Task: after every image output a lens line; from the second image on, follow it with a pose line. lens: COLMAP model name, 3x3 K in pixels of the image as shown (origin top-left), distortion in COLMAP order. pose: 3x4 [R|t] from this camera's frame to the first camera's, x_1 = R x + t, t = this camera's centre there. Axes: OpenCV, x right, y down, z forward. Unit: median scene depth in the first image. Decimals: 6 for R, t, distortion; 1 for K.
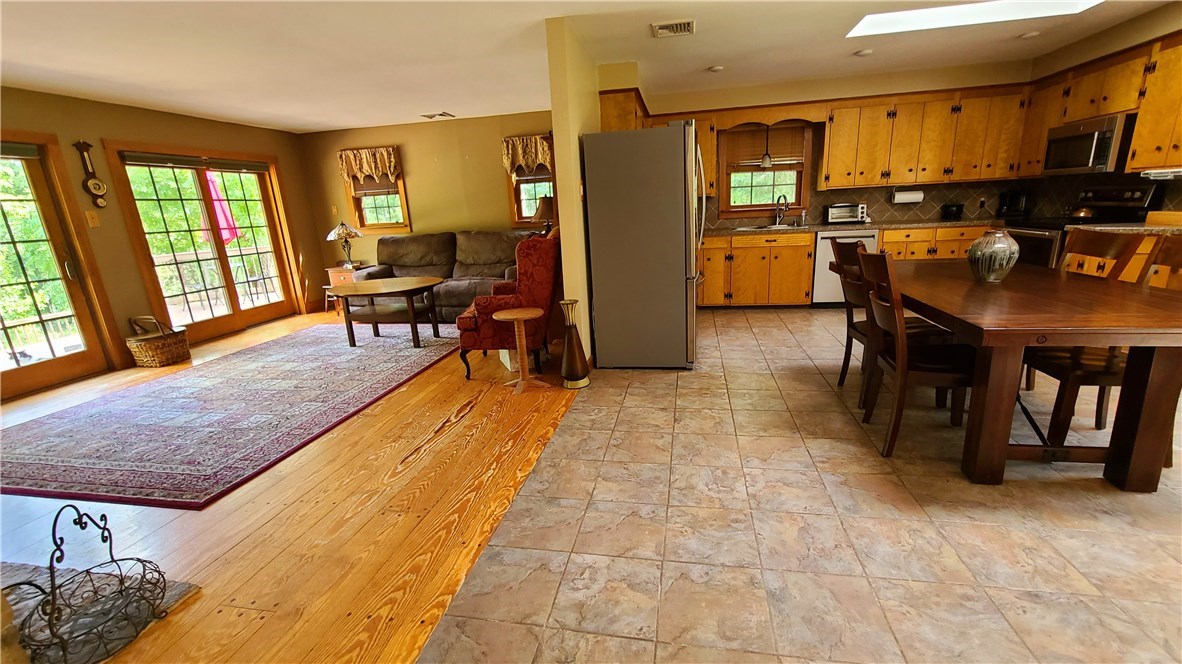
lens RADIAL K [[482.5, 0, 598.4], [0, 482.5, 337.2], [0, 0, 1]] dist [0.000037, -0.000154]
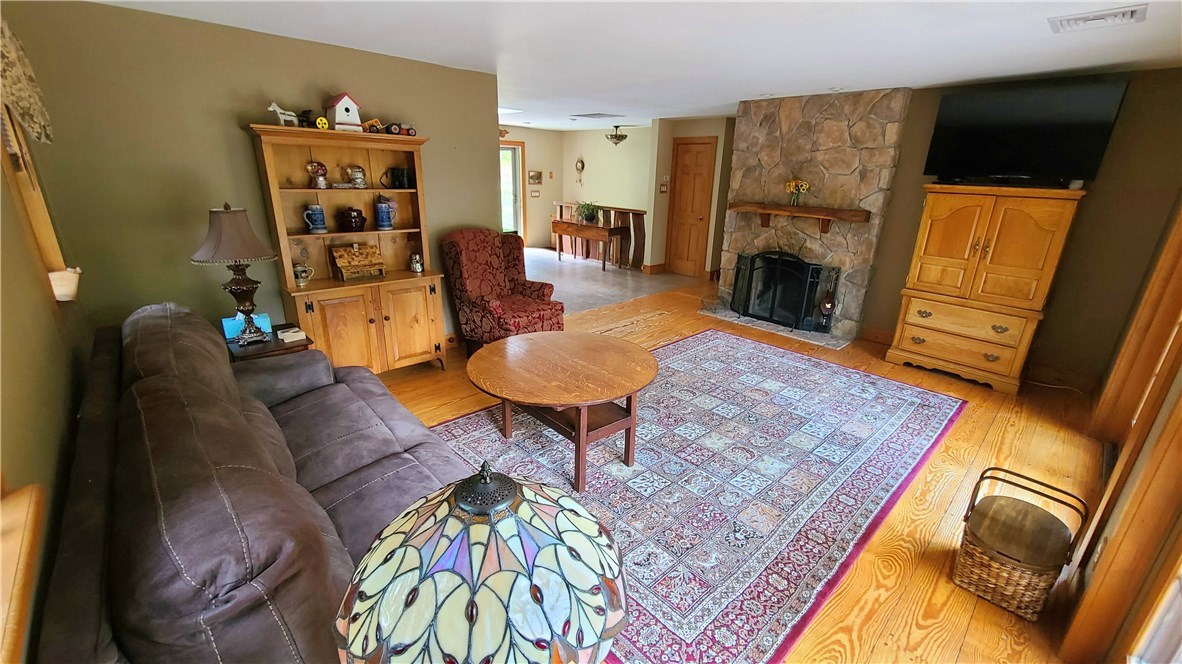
lens RADIAL K [[482.5, 0, 594.5], [0, 482.5, 336.3], [0, 0, 1]] dist [0.000037, -0.000154]
pose [[-0.808915, -0.165073, 0.564276, -0.772827], [0.167540, 0.855258, 0.490372, -0.403730], [-0.563549, 0.491208, -0.664174, 1.325588]]
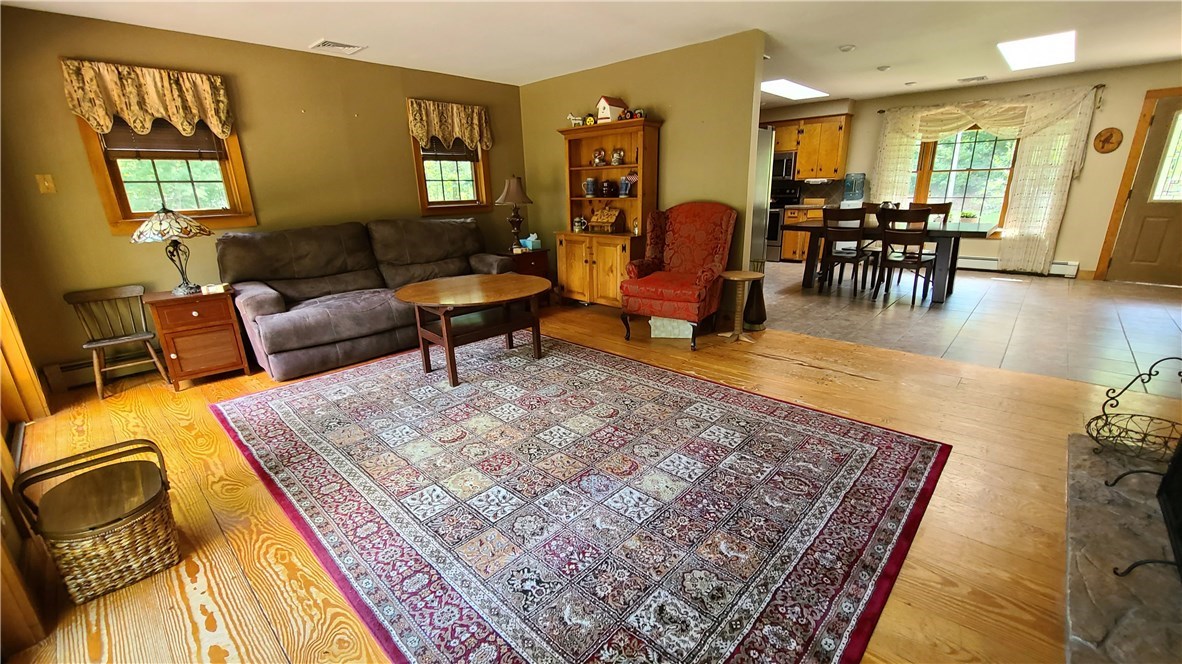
lens RADIAL K [[482.5, 0, 596.6], [0, 482.5, 335.1], [0, 0, 1]] dist [0.000037, -0.000154]
pose [[0.540438, -0.210081, 0.814735, -0.924092], [0.220045, 0.969916, 0.104132, -0.073675], [-0.812100, 0.123001, 0.570407, 0.447538]]
